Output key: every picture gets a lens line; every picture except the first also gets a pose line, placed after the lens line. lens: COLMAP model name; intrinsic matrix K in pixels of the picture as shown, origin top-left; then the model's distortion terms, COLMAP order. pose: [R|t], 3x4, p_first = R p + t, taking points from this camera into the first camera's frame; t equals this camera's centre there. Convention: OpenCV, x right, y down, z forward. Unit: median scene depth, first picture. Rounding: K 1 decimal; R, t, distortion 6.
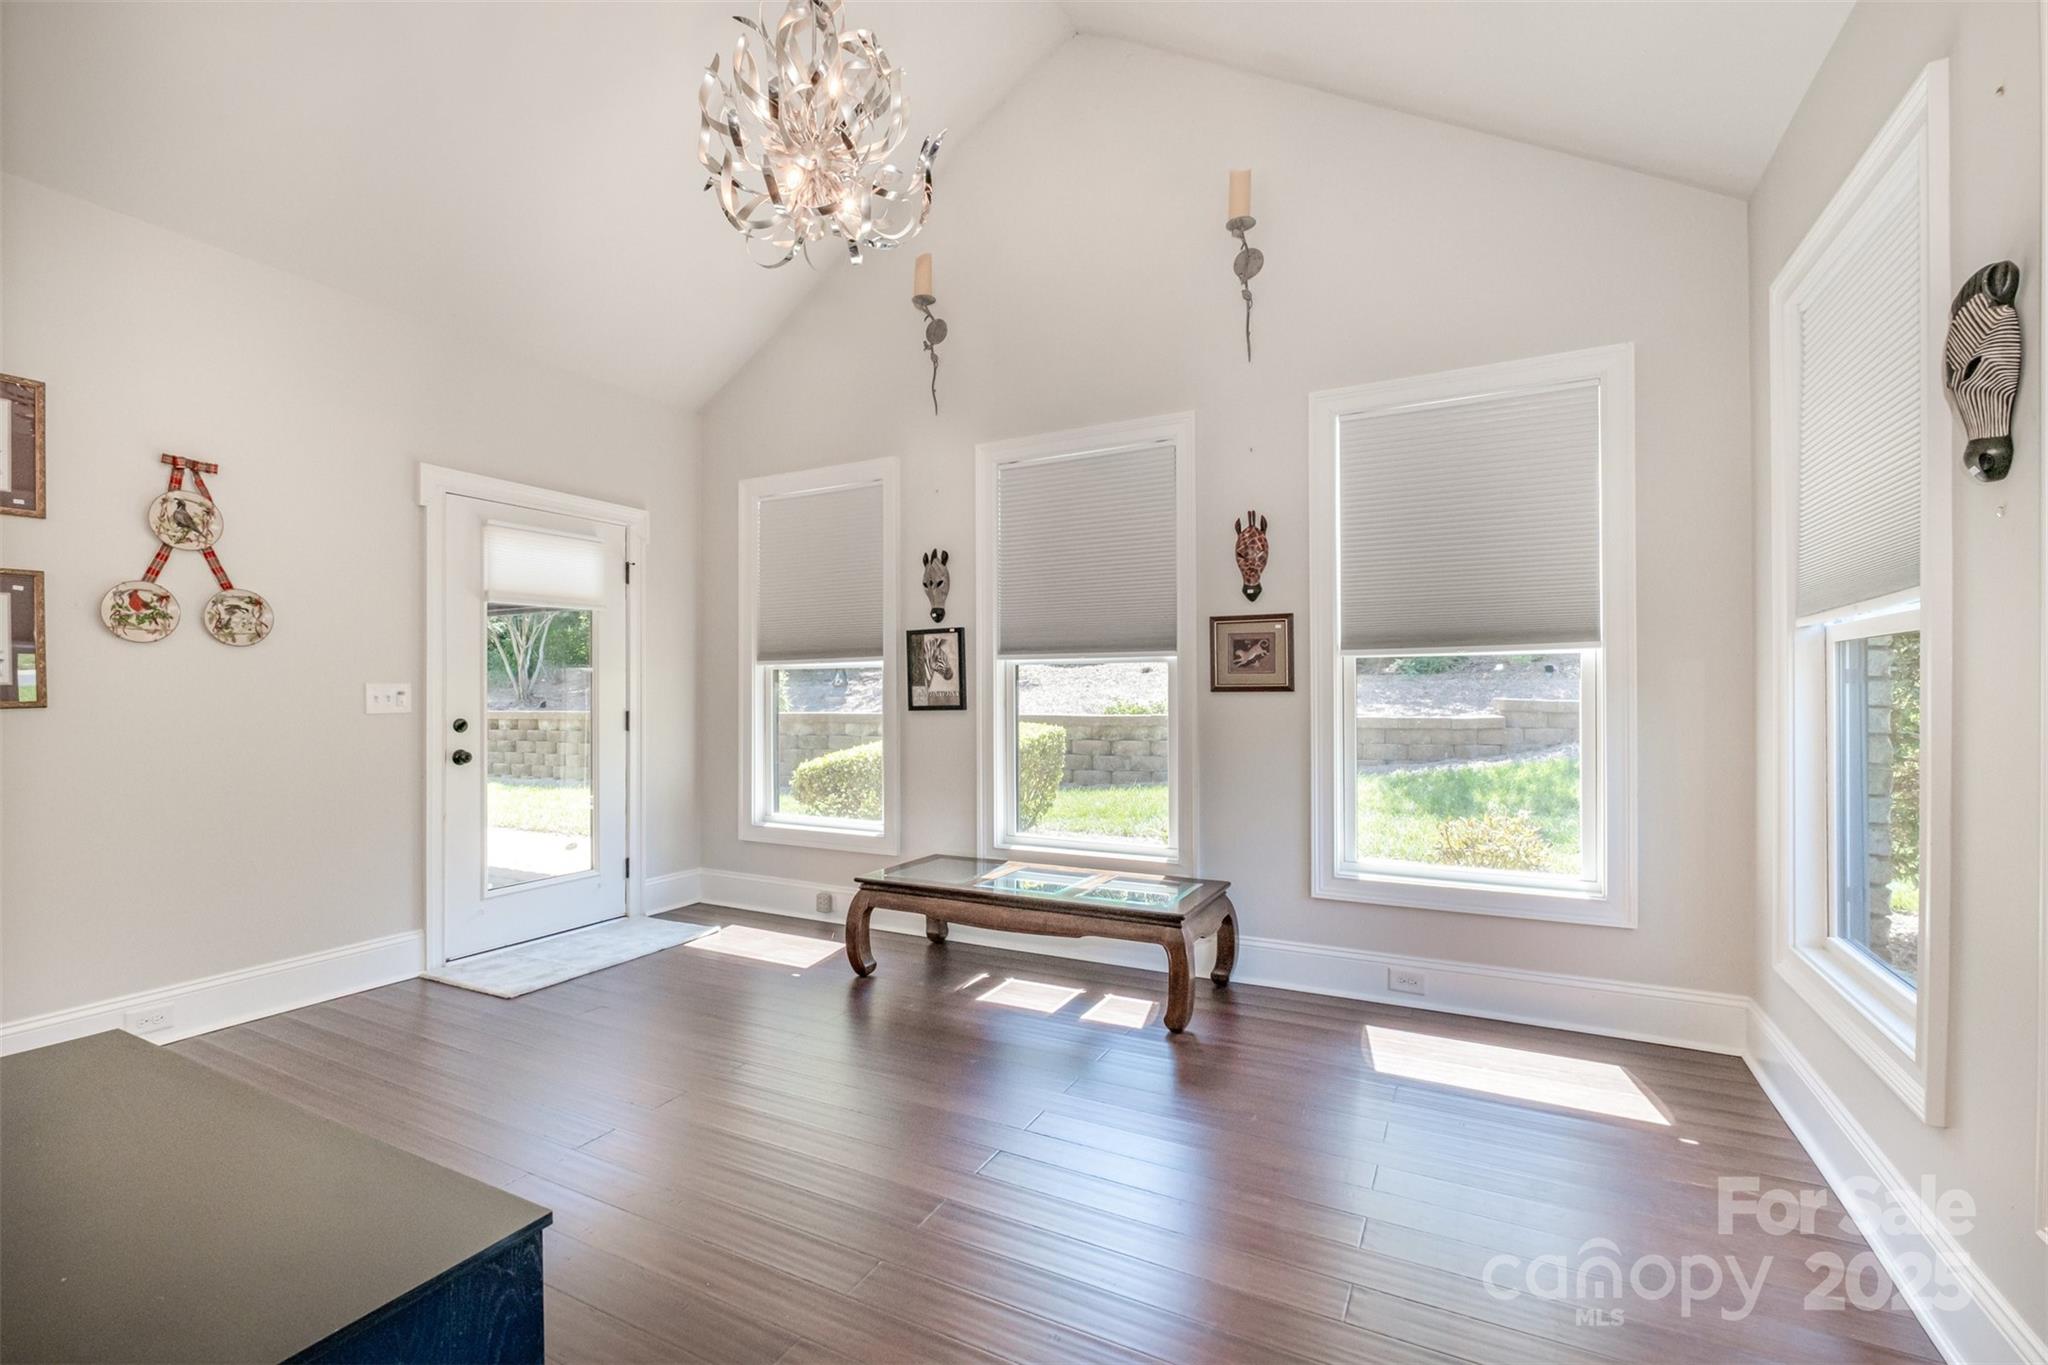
lens RADIAL K [[908.9, 0, 1029.3], [0, 908.9, 695.6], [0, 0, 1]] dist [-0.003679, 0.000135]
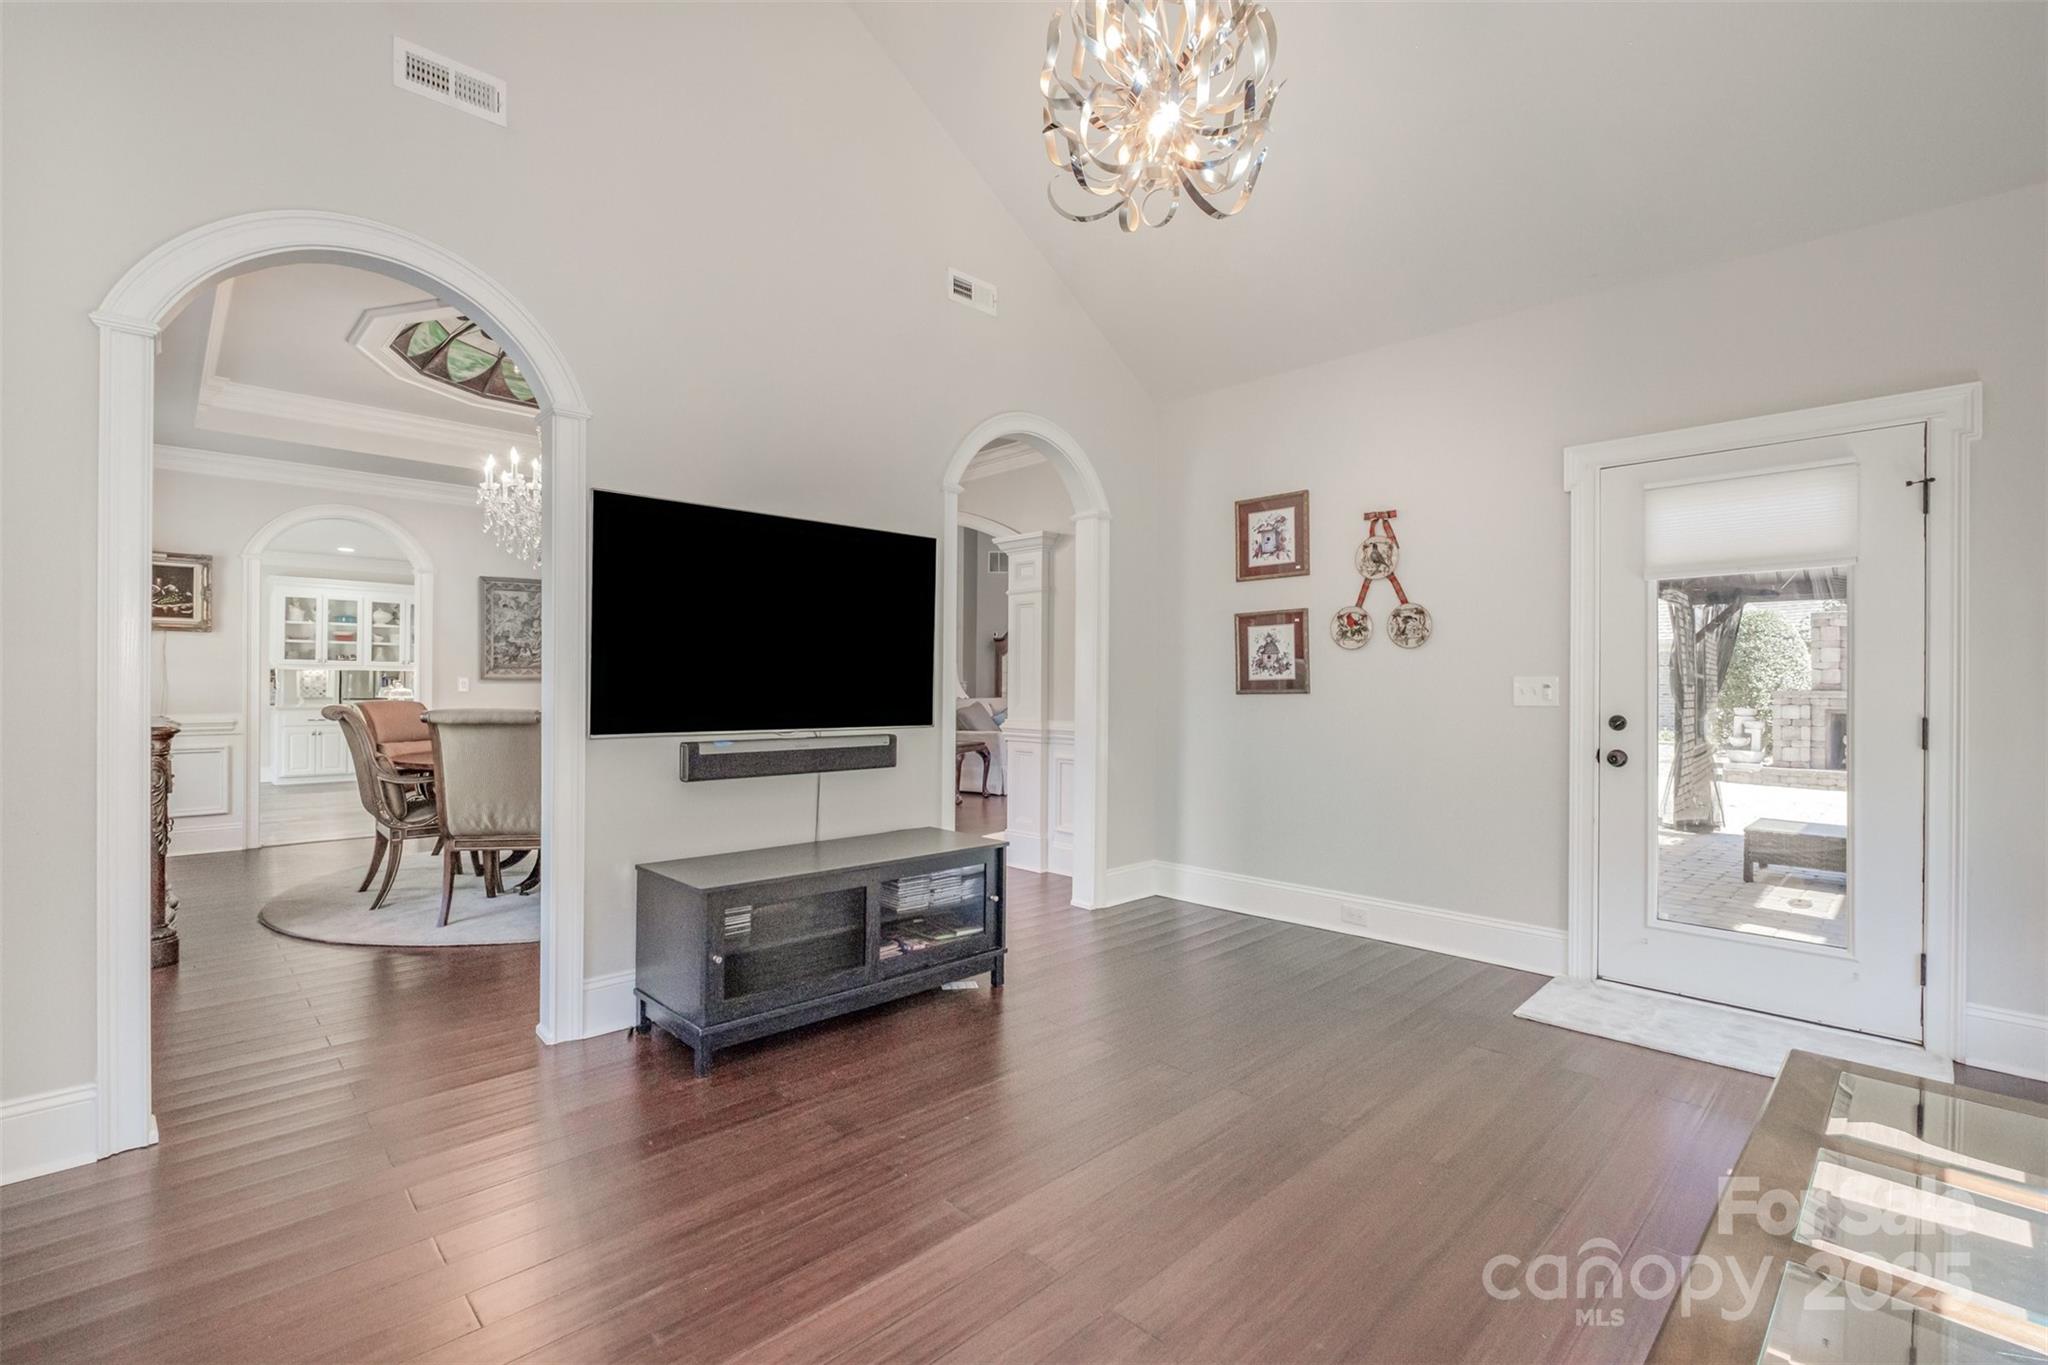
lens RADIAL K [[908.9, 0, 1005.9], [0, 908.9, 683.7], [0, 0, 1]] dist [-0.003679, 0.000135]
pose [[-0.326867, -0.000576, -0.945070, 0.531188], [-0.012488, 0.999915, 0.003710, -0.002370], [0.944988, 0.013015, -0.326847, 0.908033]]
